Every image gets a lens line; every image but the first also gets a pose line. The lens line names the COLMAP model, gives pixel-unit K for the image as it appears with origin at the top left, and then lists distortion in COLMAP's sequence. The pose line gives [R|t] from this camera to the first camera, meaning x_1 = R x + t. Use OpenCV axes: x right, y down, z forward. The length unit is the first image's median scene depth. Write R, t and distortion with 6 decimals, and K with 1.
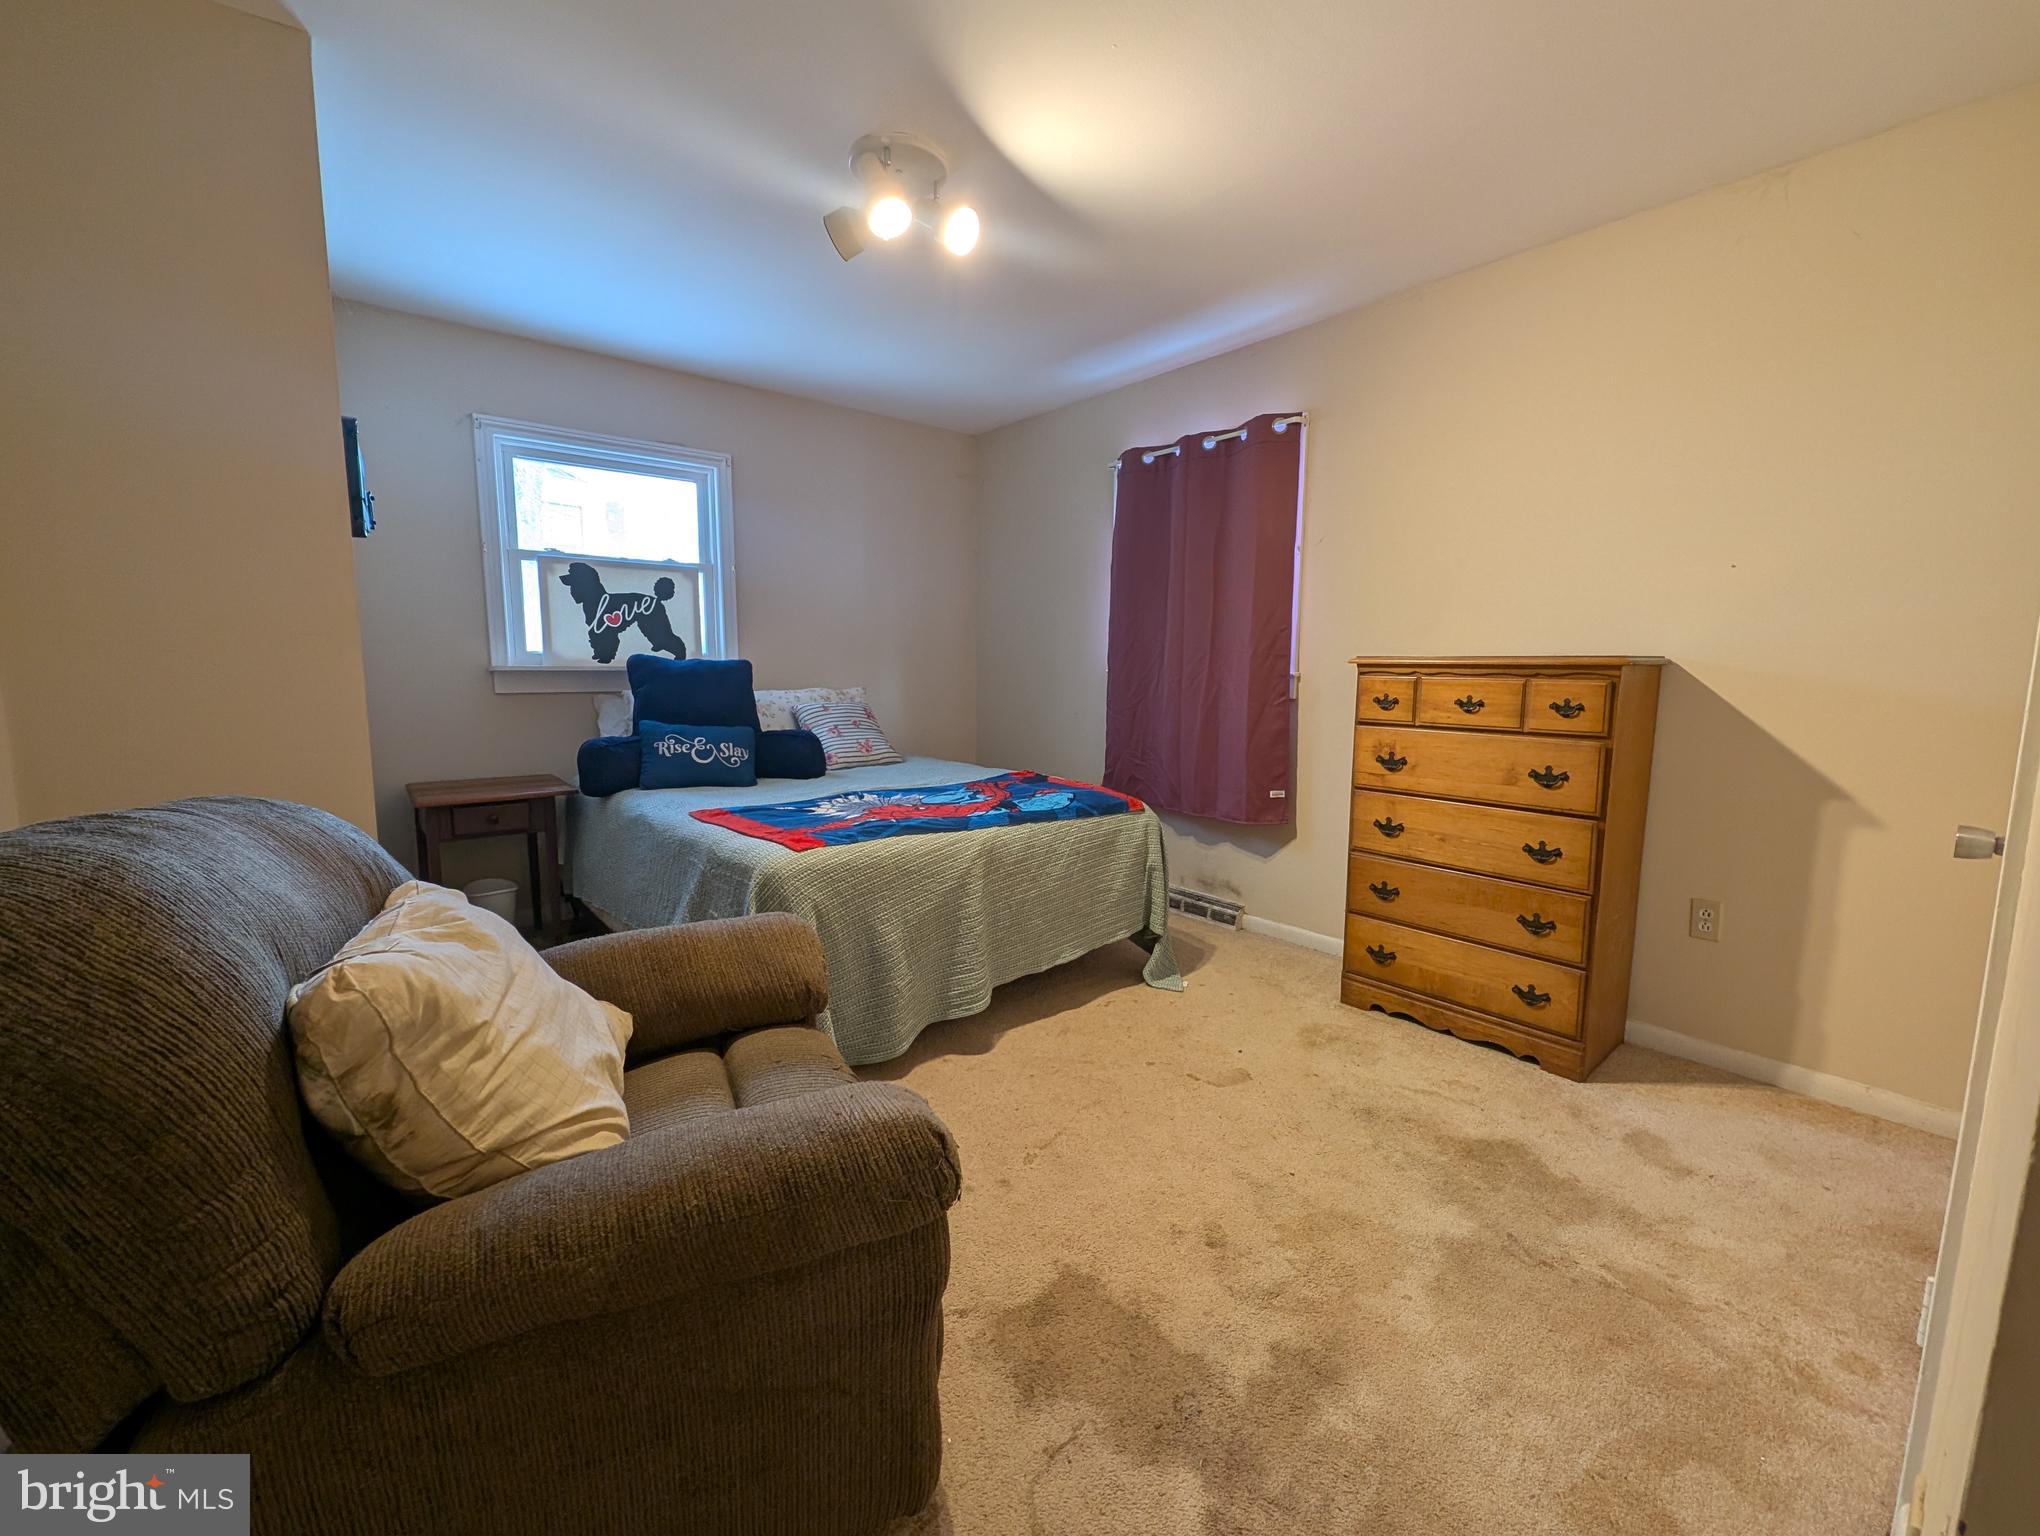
lens RADIAL K [[835.4, 0, 1023.2], [0, 835.4, 766.7], [0, 0, 1]] dist [0.001488, 0.000258]
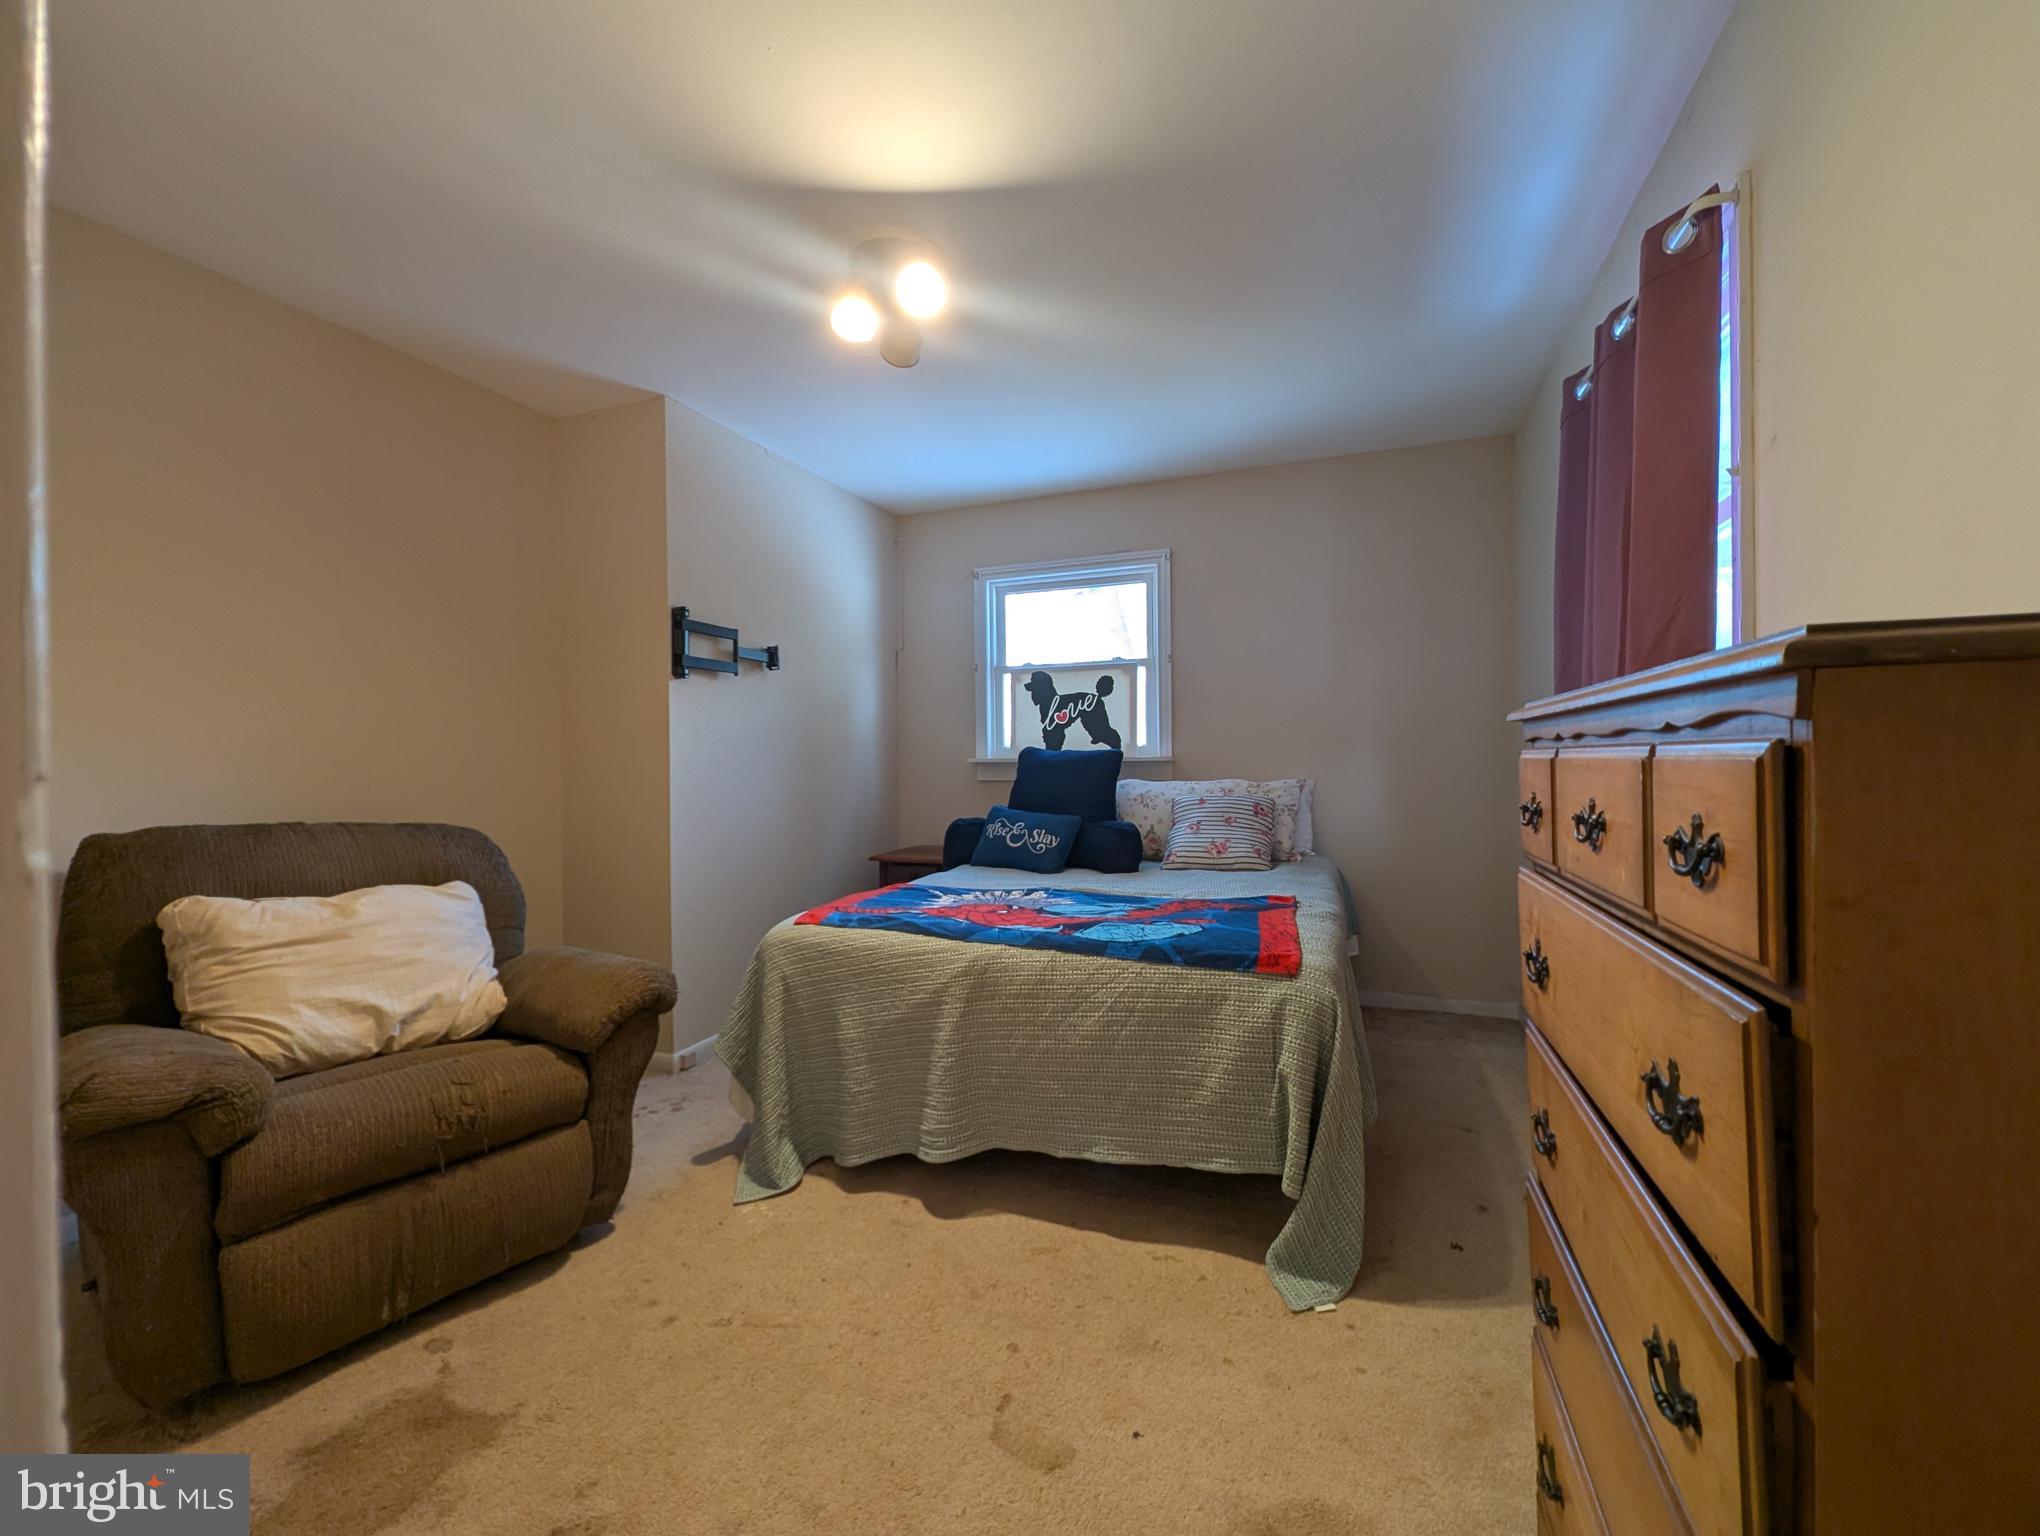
lens RADIAL K [[835.4, 0, 1023.2], [0, 835.4, 766.7], [0, 0, 1]] dist [0.001488, 0.000258]
pose [[0.484652, -0.006129, -0.874686, 0.521997], [-0.095035, 0.993687, -0.059621, -0.040702], [0.869529, 0.112021, 0.481009, 0.459656]]
